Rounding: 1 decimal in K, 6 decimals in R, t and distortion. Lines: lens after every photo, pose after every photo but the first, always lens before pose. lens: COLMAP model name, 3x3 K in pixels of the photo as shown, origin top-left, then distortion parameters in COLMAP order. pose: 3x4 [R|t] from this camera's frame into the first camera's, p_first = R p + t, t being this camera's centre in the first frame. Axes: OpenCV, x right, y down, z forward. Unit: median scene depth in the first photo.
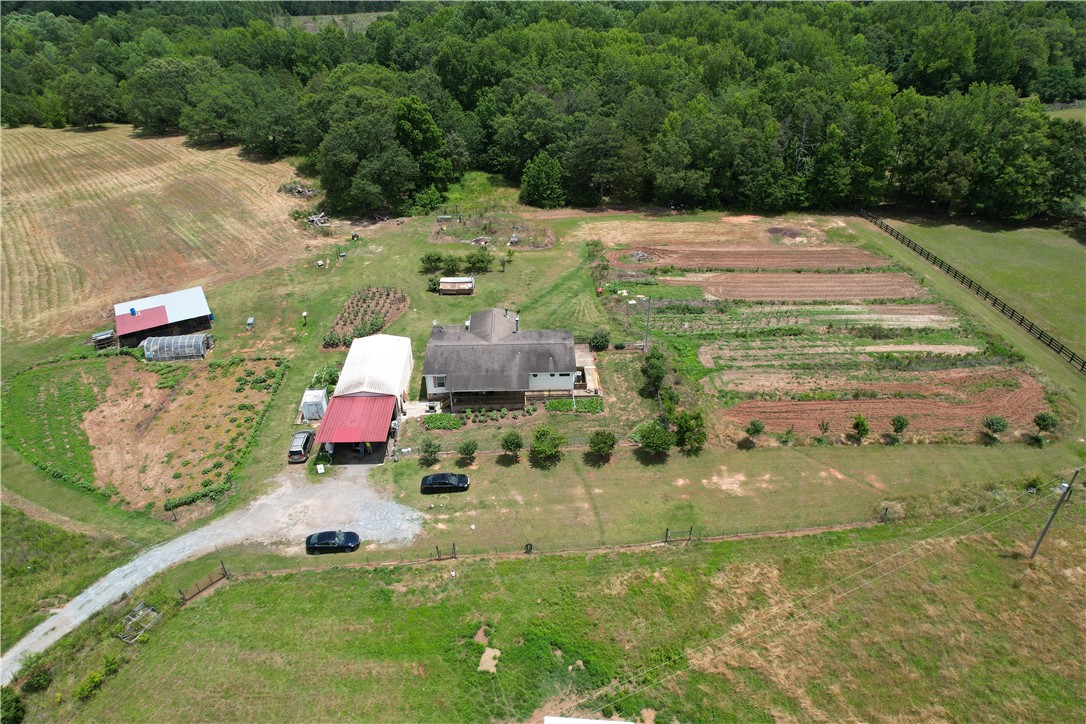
lens RADIAL K [[691.8, 0, 544.0], [0, 691.8, 366.9], [0, 0, 1]] dist [-0.082293, 0.077651]
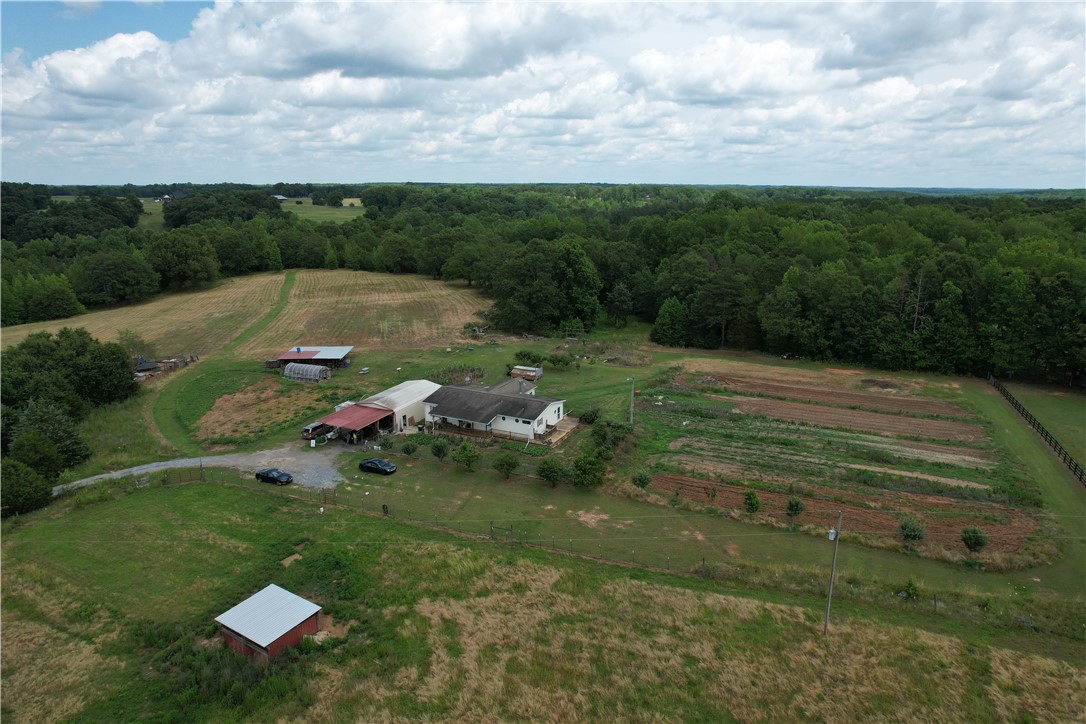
lens RADIAL K [[691.8, 0, 544.0], [0, 691.8, 366.9], [0, 0, 1]] dist [-0.082293, 0.077651]
pose [[0.884300, 0.124340, -0.450059, 0.385619], [-0.256097, 0.935130, -0.244840, 0.136345], [0.390420, 0.331771, 0.858778, 0.010901]]
